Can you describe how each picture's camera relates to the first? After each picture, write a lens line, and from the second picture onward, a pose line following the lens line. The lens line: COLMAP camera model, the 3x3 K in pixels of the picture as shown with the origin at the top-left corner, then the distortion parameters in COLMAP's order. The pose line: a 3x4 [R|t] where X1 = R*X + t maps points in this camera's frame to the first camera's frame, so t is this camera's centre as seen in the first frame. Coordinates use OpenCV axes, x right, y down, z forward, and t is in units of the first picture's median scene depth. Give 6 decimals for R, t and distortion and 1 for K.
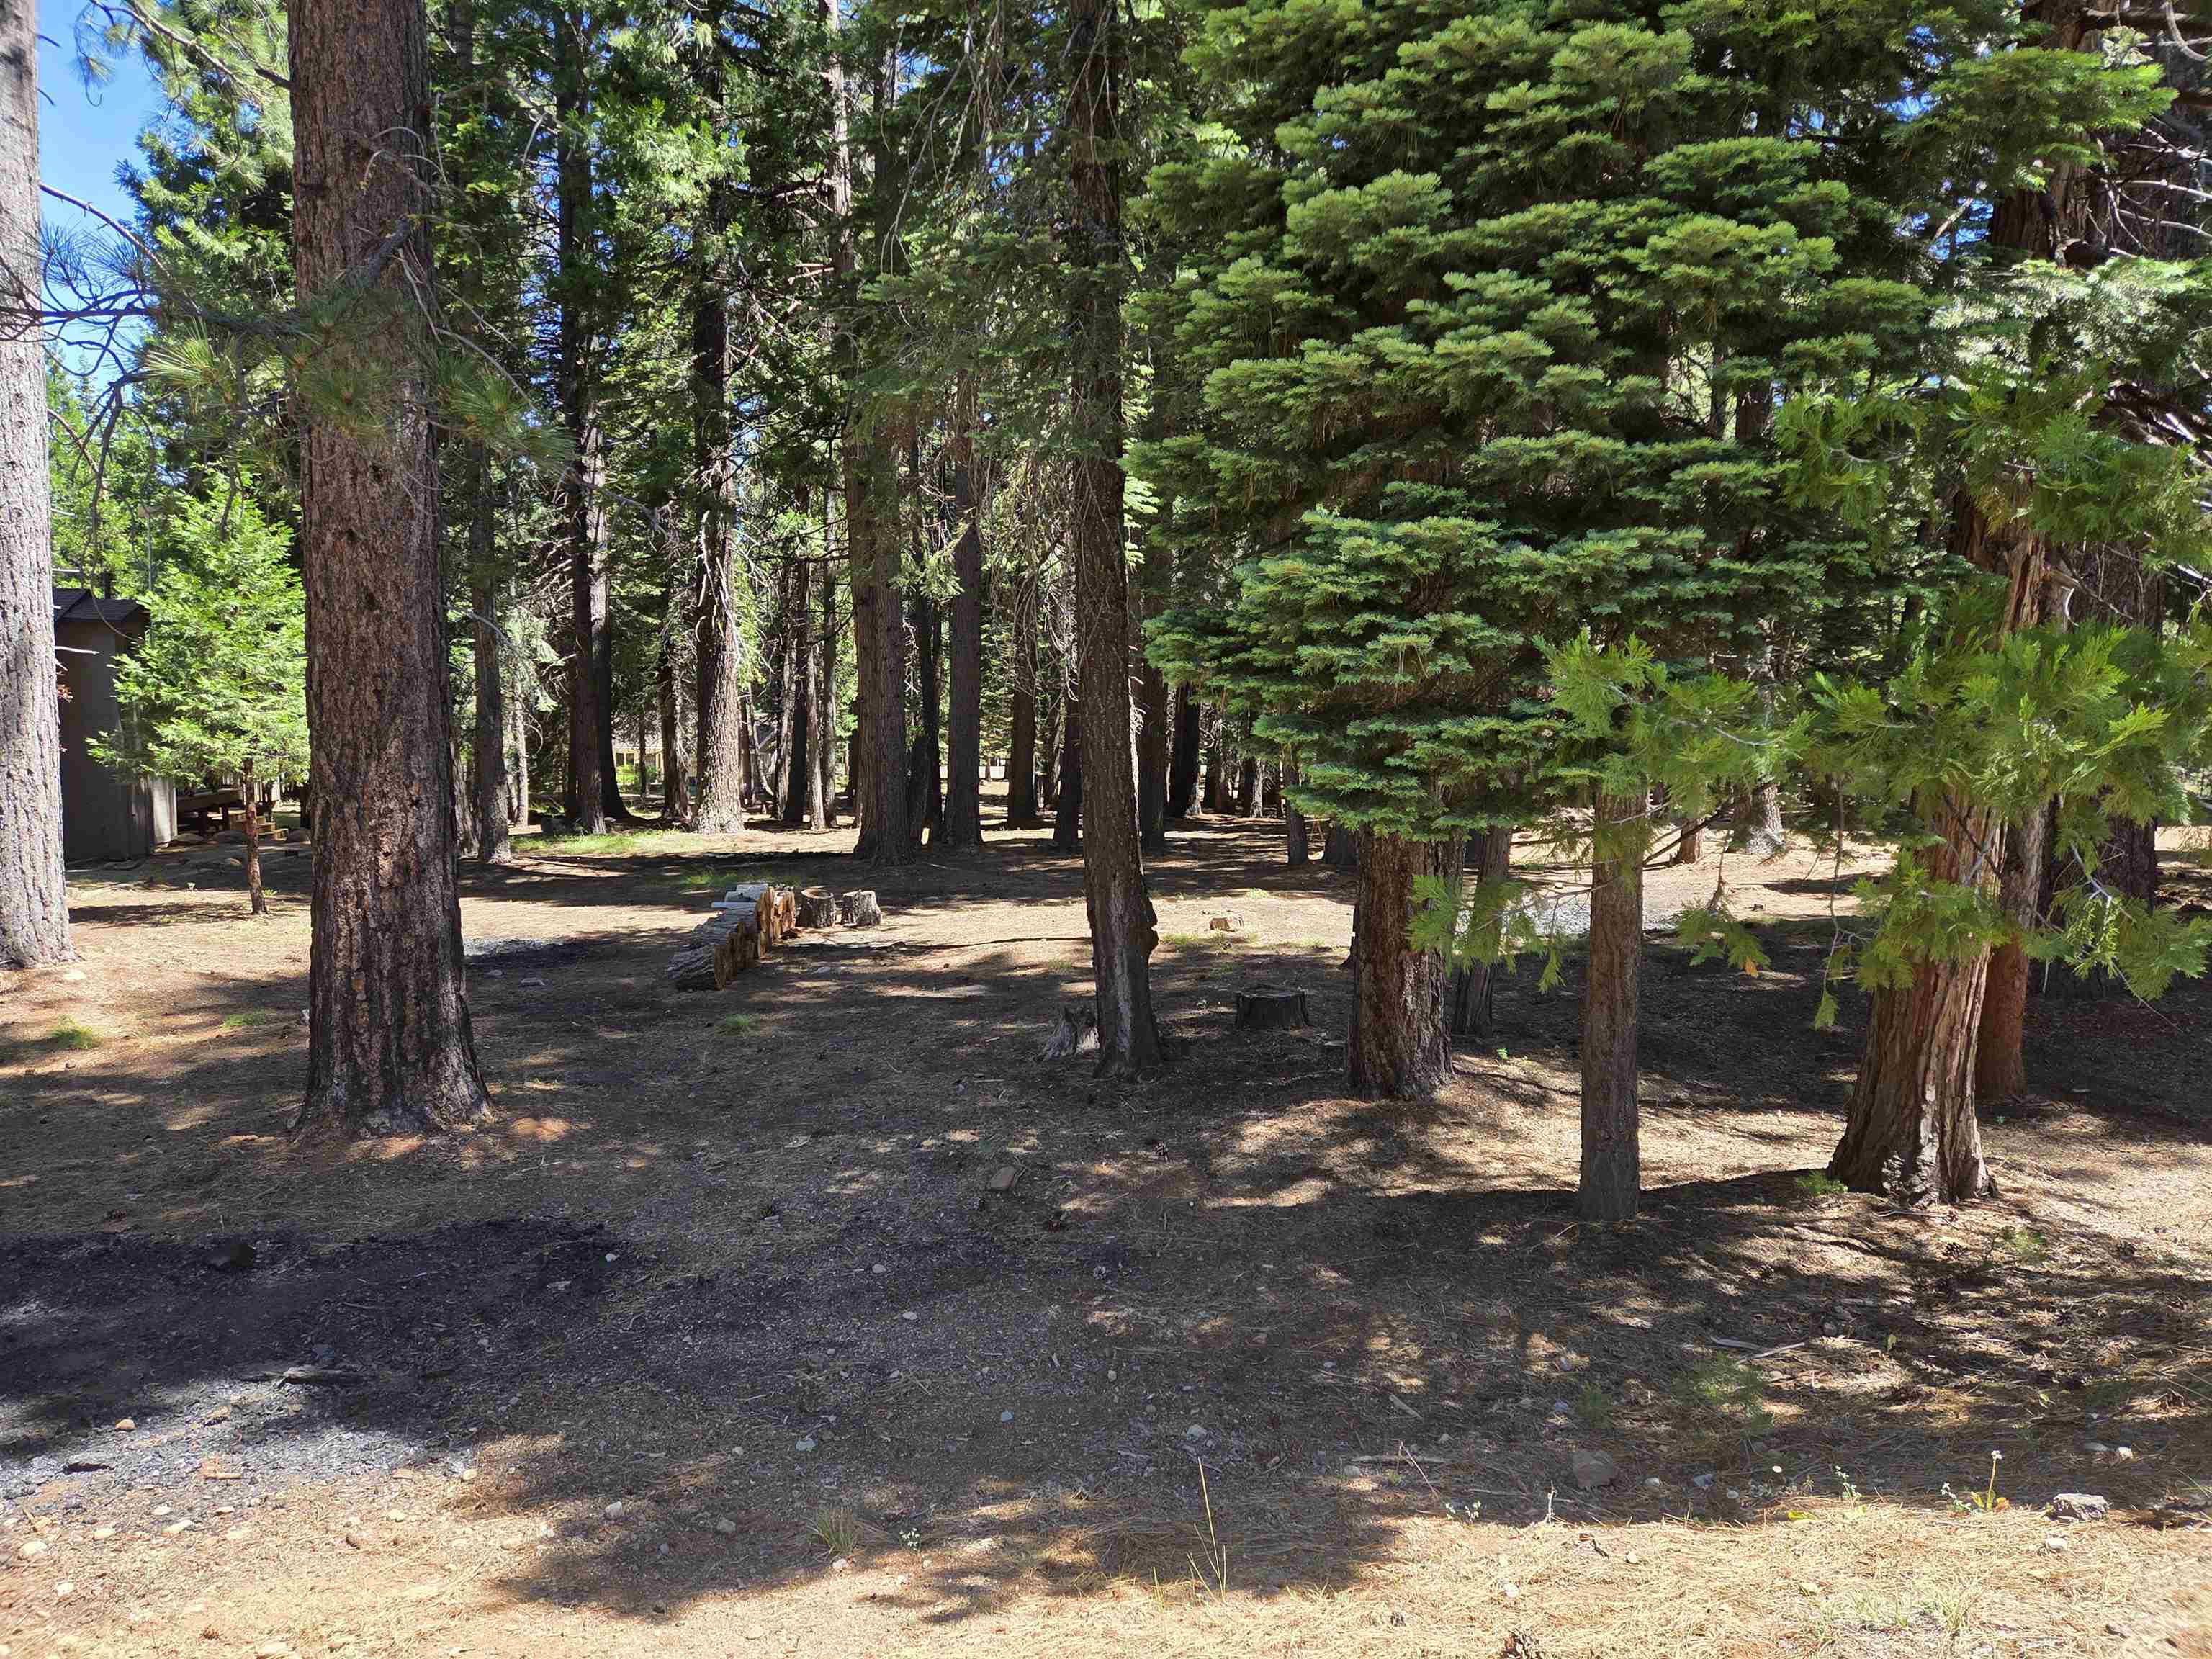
lens RADIAL K [[1494.7, 0, 1106.0], [0, 1494.7, 829.5], [0, 0, 1]] dist [0.084458, -0.082181]
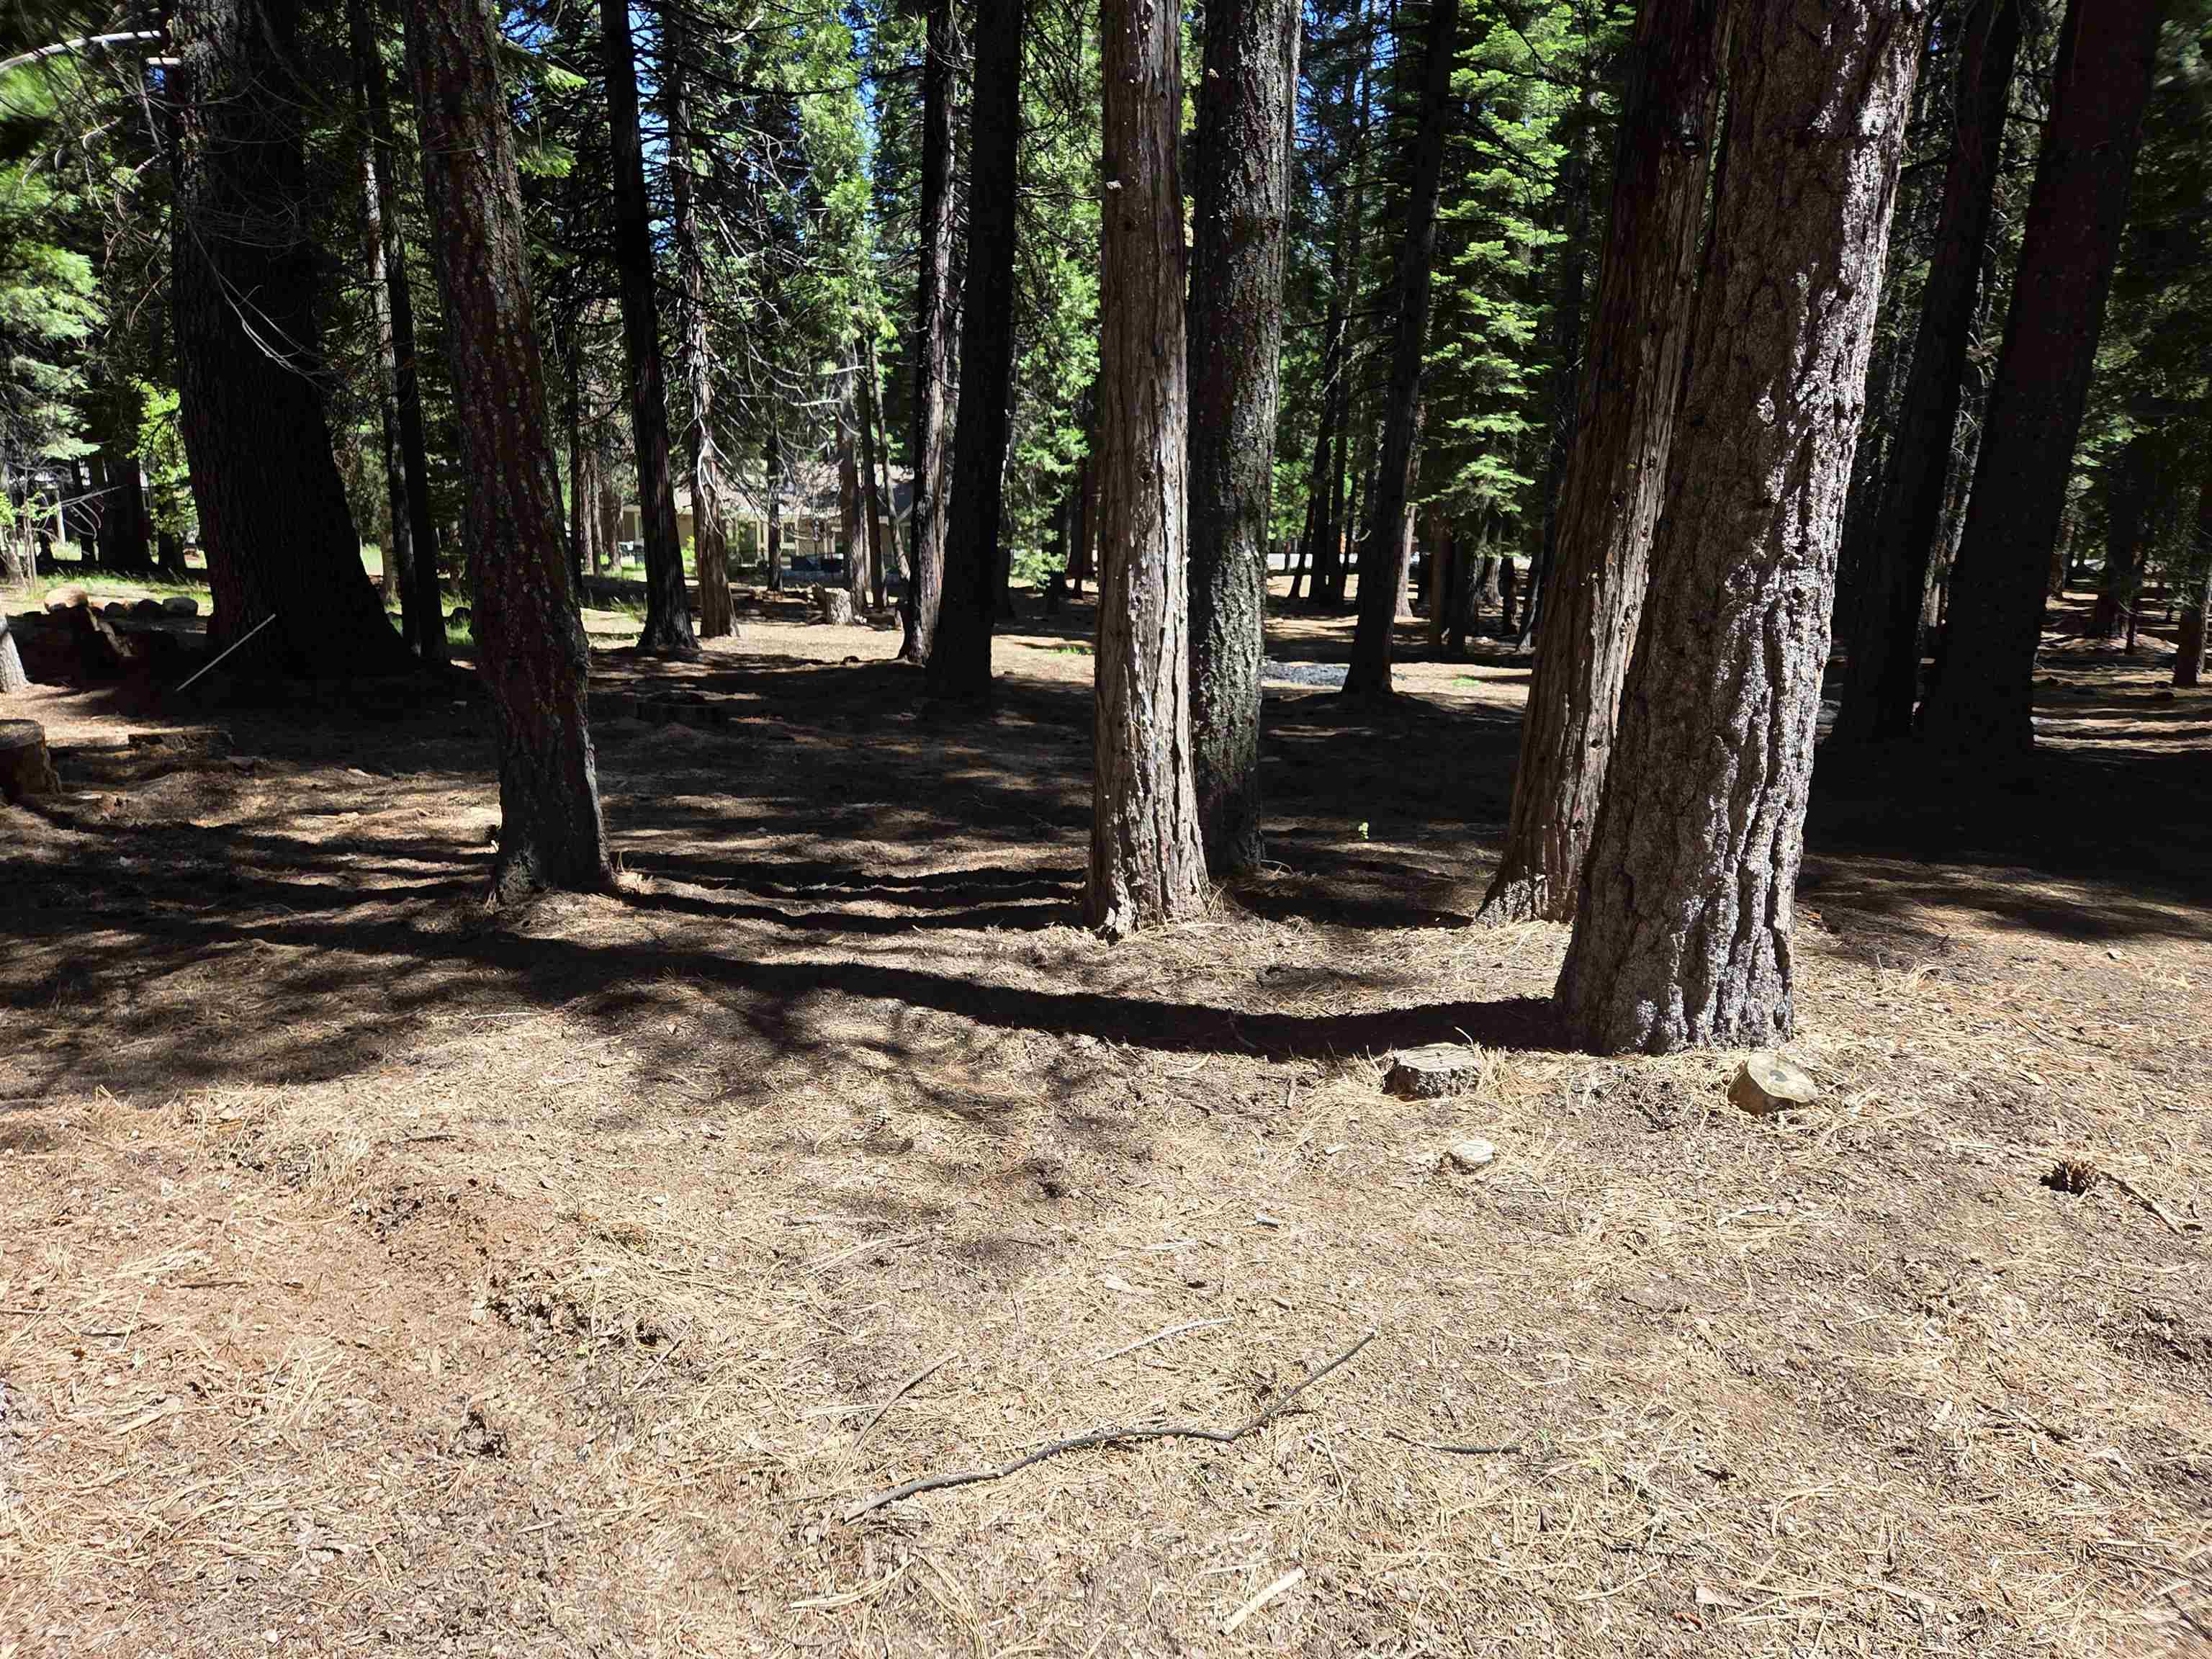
lens RADIAL K [[1502.6, 0, 1120.0], [0, 1502.6, 827.1], [0, 0, 1]] dist [0.077346, -0.067770]
pose [[0.994927, 0.037658, -0.093281, -0.842218], [-0.024853, 0.990558, 0.134820, -0.119405], [0.097478, -0.131818, 0.986469, 4.050564]]
